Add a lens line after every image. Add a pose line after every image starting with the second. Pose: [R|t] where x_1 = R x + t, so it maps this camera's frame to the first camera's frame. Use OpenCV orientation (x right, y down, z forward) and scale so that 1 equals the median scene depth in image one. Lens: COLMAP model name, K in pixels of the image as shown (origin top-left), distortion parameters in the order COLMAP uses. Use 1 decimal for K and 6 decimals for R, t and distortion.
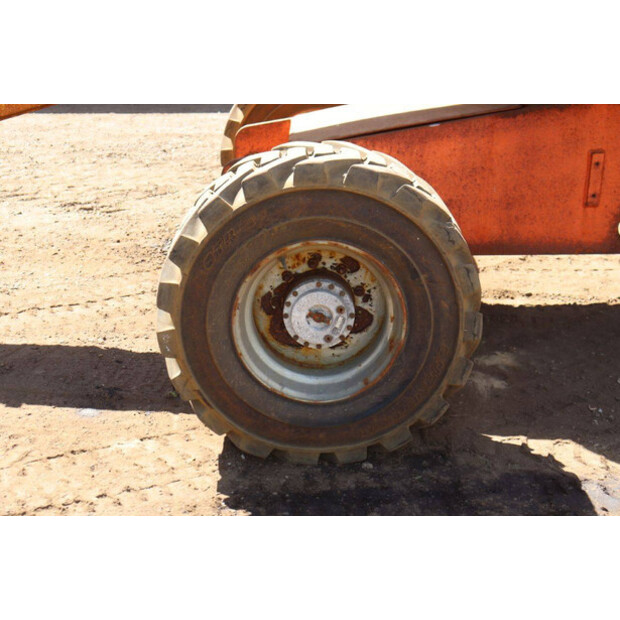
lens RADIAL K [[1241.4, 0, 309.9], [0, 1241.4, 309.8], [0, 0, 1]] dist [-0.071199, 0.000000]
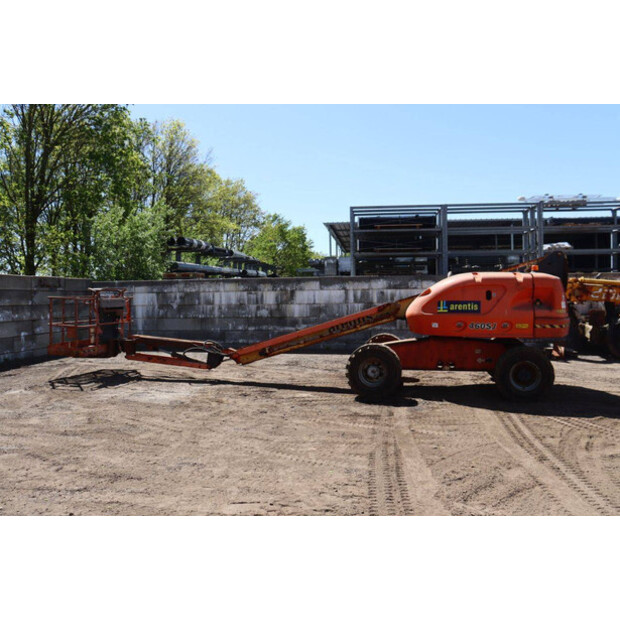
lens RADIAL K [[514.0, 0, 316.0], [0, 514.0, 307.8], [0, 0, 1]] dist [-0.149682, 0.107138]
pose [[0.982955, 0.009125, -0.183622, 0.178571], [-0.063289, 0.954517, -0.291361, 0.430396], [0.172612, 0.298016, 0.938825, -1.366851]]
